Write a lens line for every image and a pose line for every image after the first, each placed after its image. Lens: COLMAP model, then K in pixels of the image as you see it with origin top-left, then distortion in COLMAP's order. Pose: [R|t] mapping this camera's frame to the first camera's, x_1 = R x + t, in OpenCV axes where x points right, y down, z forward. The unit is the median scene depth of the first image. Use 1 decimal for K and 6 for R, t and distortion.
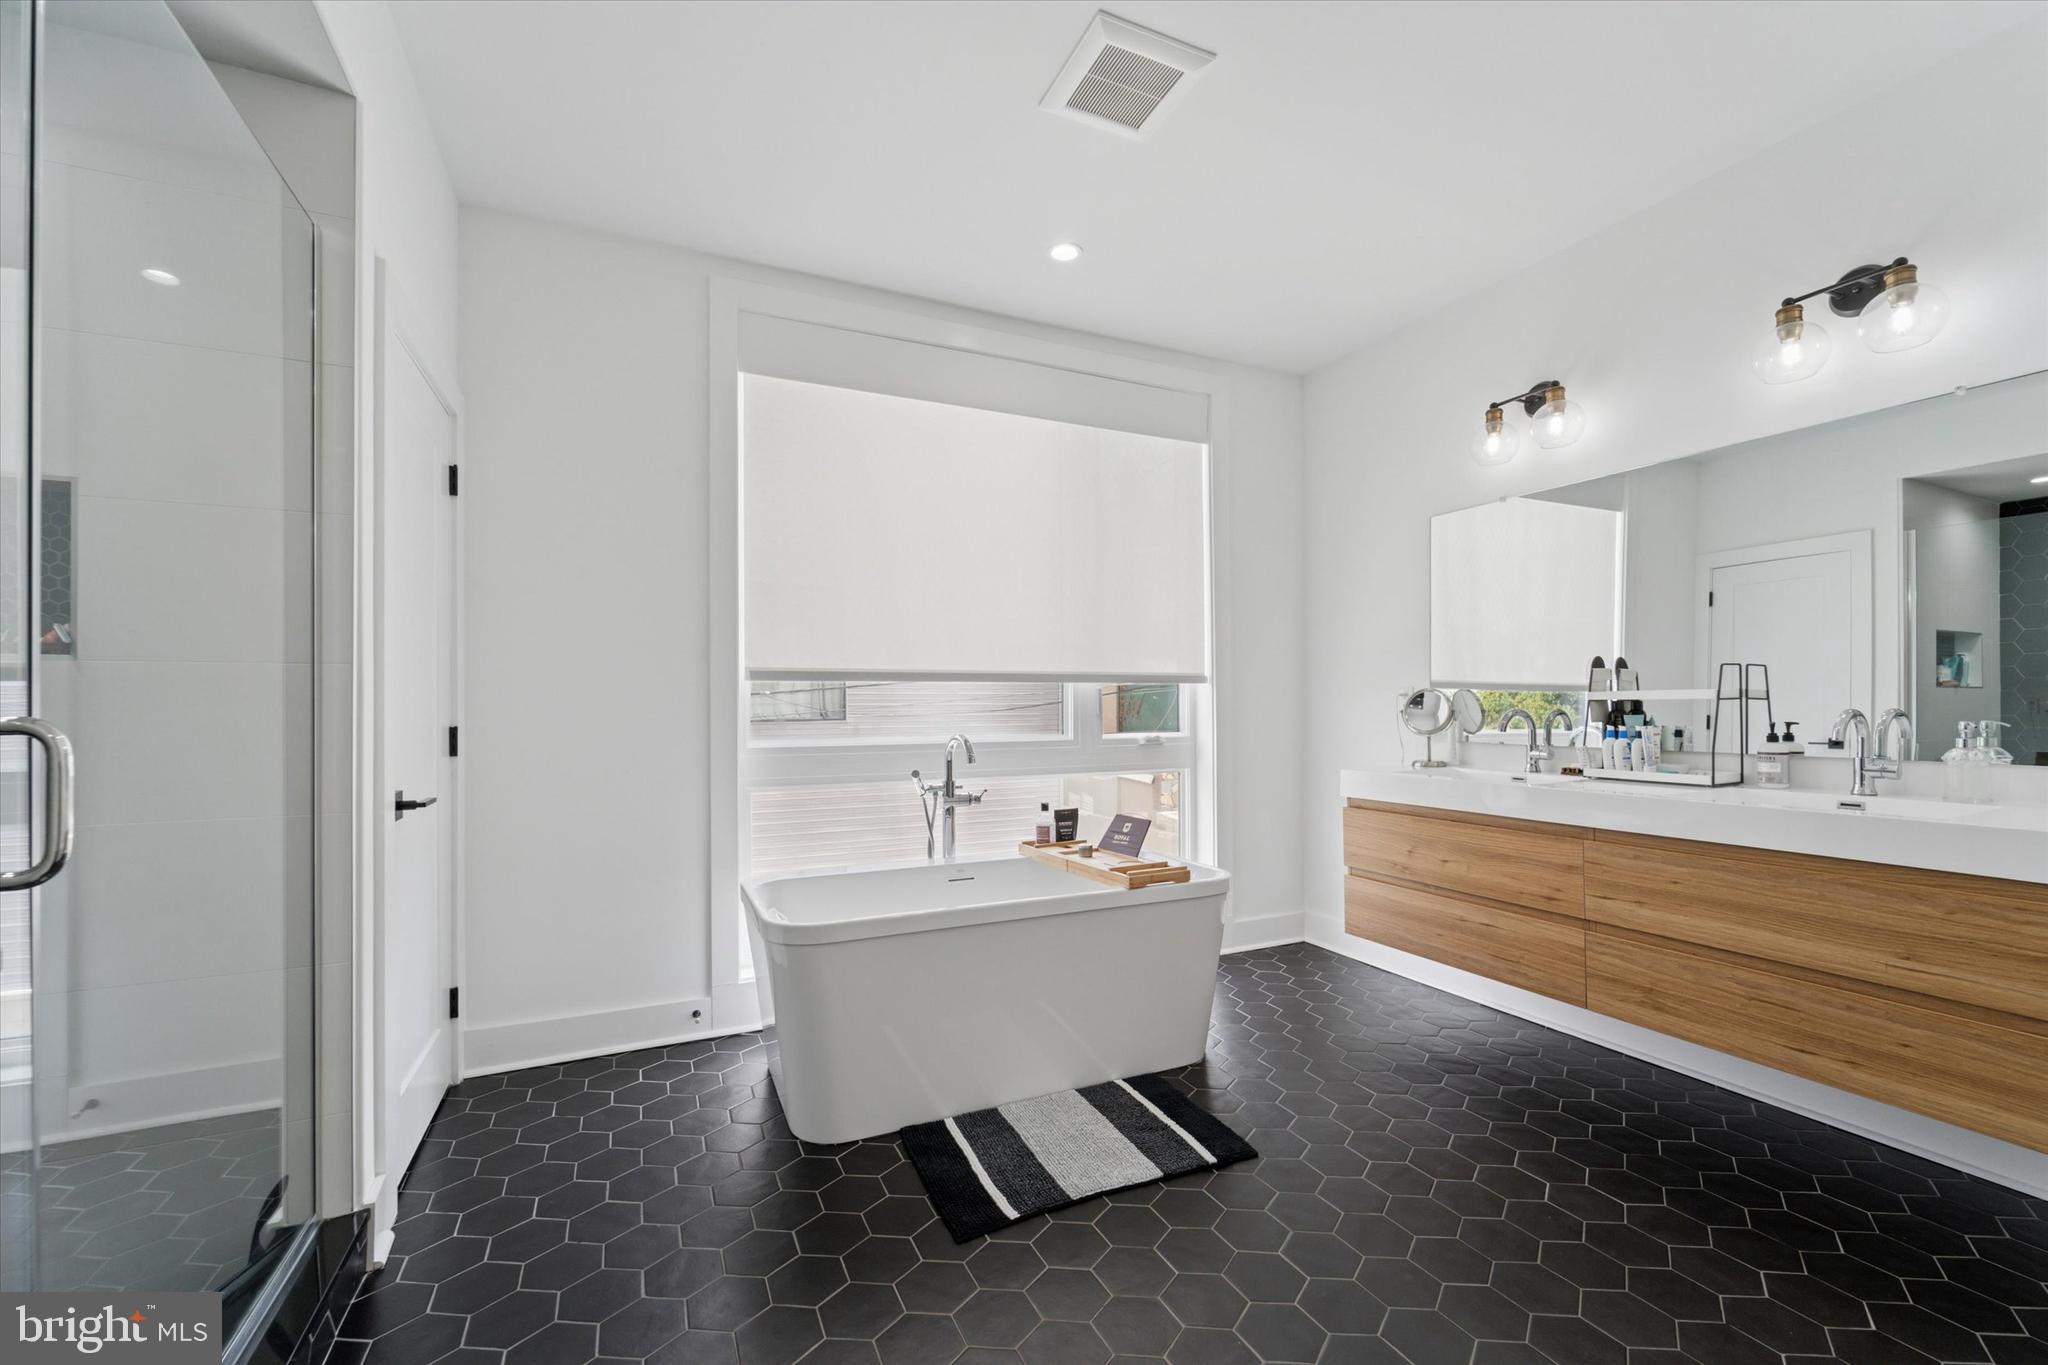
lens RADIAL K [[832.5, 0, 1016.8], [0, 832.5, 693.1], [0, 0, 1]] dist [-0.000776, -0.000449]
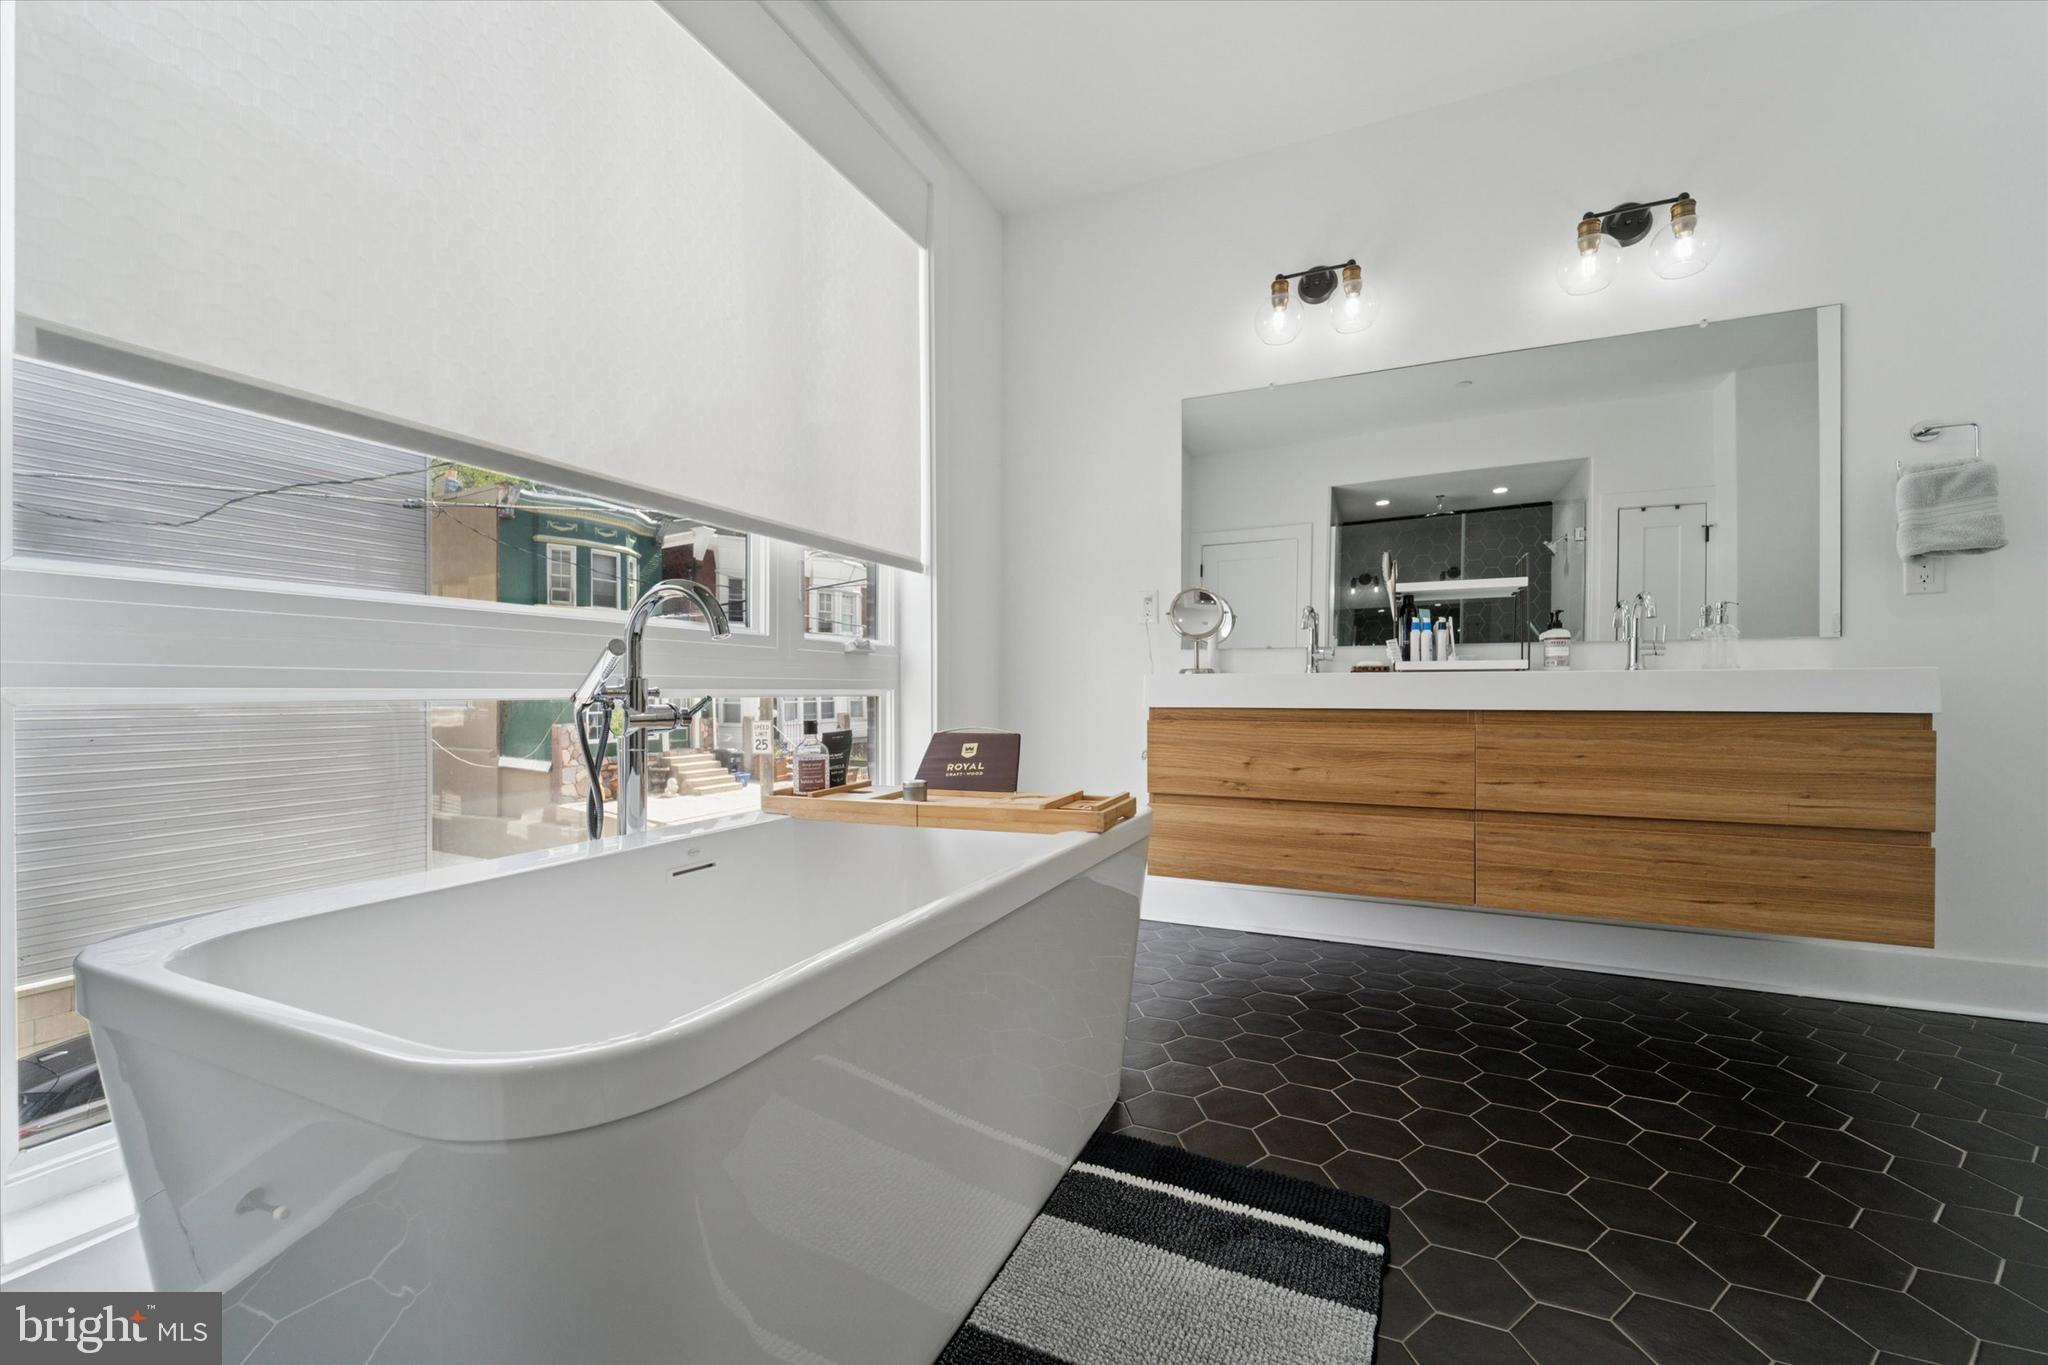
lens RADIAL K [[832.5, 0, 1026.5], [0, 832.5, 688.7], [0, 0, 1]] dist [-0.000776, -0.000449]
pose [[0.756911, 0.007431, 0.653475, -0.292430], [-0.015939, 0.999848, 0.007092, 0.132667], [-0.653323, -0.015784, 0.756915, 0.601310]]
